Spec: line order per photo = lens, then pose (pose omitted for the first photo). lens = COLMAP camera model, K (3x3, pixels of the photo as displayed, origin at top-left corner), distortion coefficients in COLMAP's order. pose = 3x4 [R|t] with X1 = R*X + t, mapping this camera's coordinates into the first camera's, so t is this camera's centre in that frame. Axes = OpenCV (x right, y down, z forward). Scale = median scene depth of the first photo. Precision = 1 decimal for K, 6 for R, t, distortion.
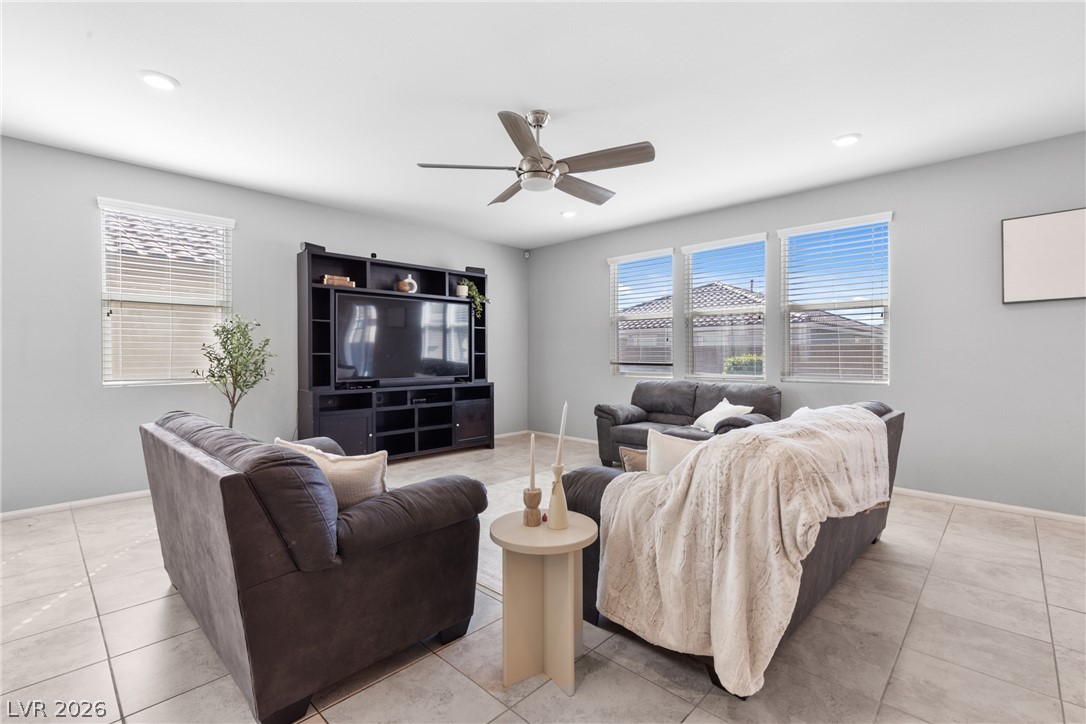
lens RADIAL K [[485.2, 0, 549.2], [0, 485.2, 362.8], [0, 0, 1]] dist [0.007220, 0.000752]
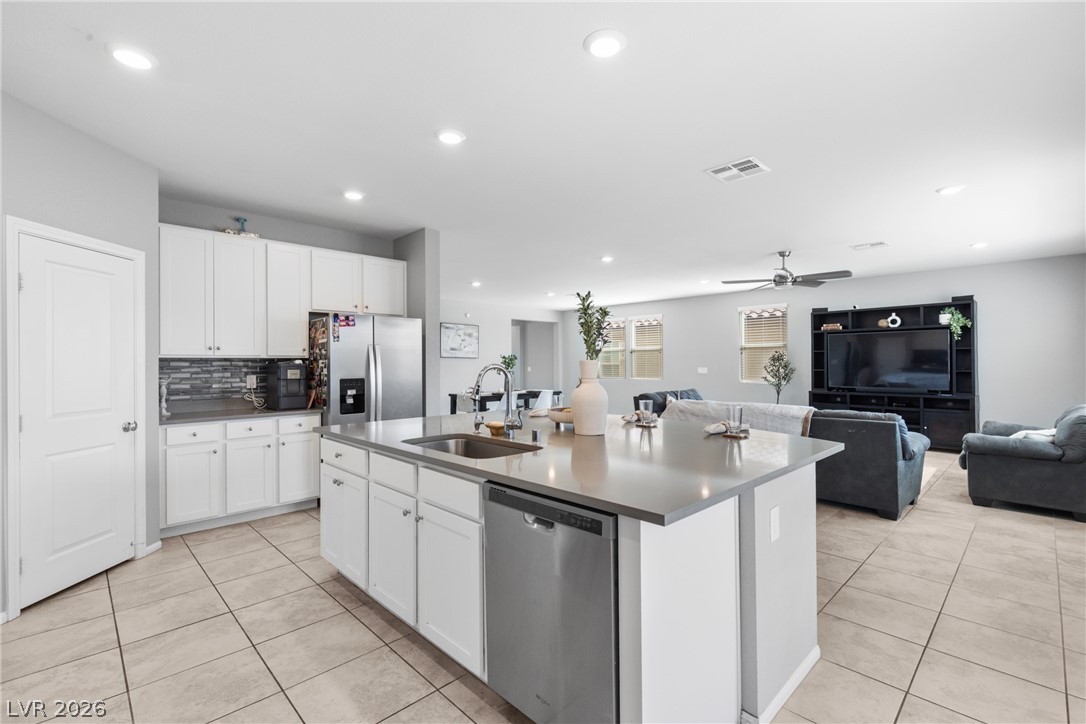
lens RADIAL K [[485.2, 0, 549.2], [0, 485.2, 362.8], [0, 0, 1]] dist [0.007220, 0.000752]
pose [[-0.032052, -0.002125, -0.999484, 1.255247], [-0.017452, 0.999846, -0.001566, -0.023631], [0.999334, 0.017393, -0.032085, 0.074820]]
